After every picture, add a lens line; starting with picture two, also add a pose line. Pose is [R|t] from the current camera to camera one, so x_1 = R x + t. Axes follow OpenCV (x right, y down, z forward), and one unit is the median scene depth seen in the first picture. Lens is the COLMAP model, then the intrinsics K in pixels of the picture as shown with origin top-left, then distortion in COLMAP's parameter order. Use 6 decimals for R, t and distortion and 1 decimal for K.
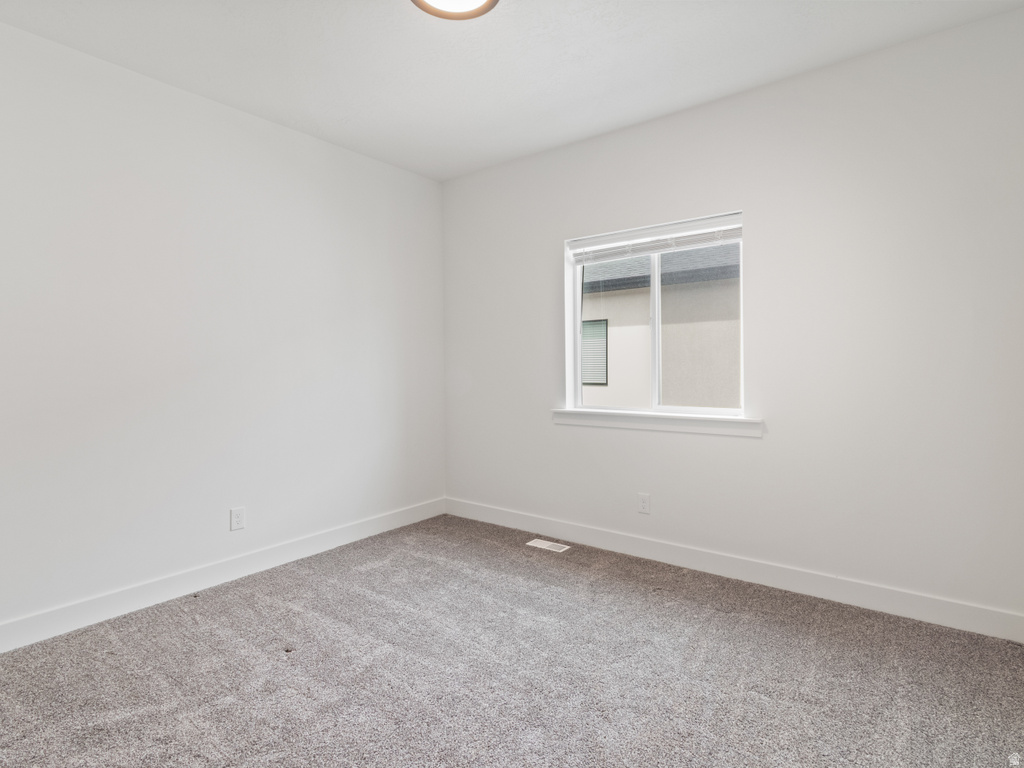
lens RADIAL K [[540.6, 0, 533.0], [0, 540.6, 371.4], [0, 0, 1]] dist [0.001340, -0.000087]
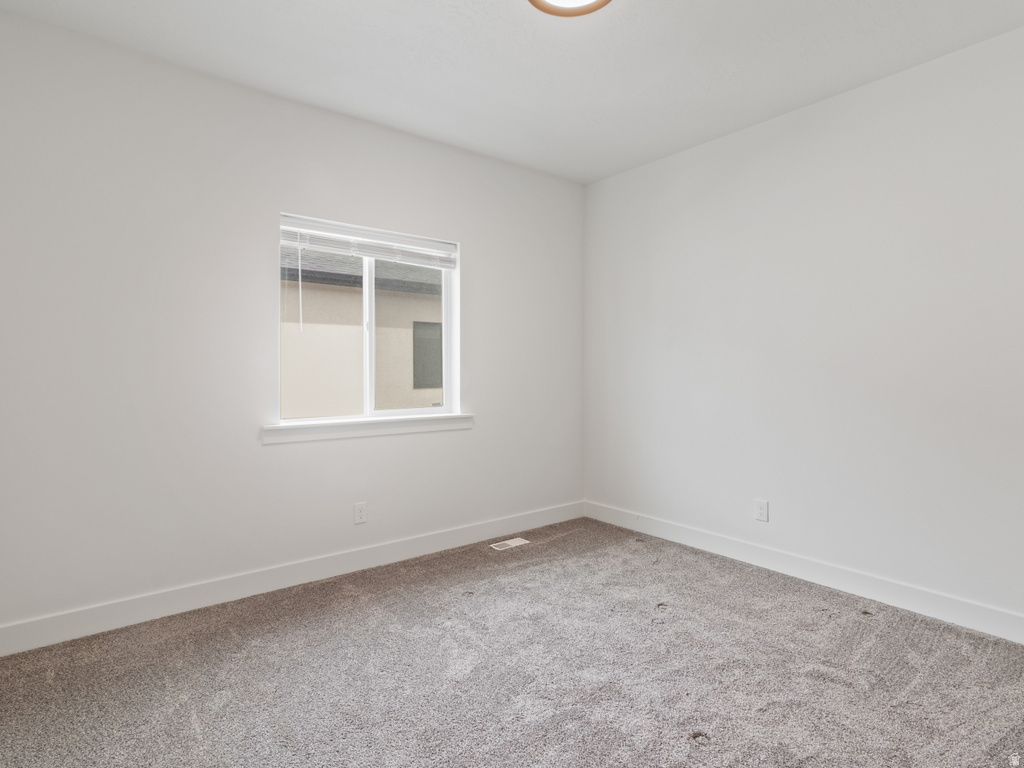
lens RADIAL K [[542.2, 0, 512.0], [0, 542.2, 384.0], [0, 0, 1]] dist [0.002687, 0.000367]
pose [[0.248305, -0.013214, 0.968592, -0.672437], [0.001883, 0.999912, 0.013159, 0.002414], [-0.968680, -0.001443, 0.248308, 0.510885]]
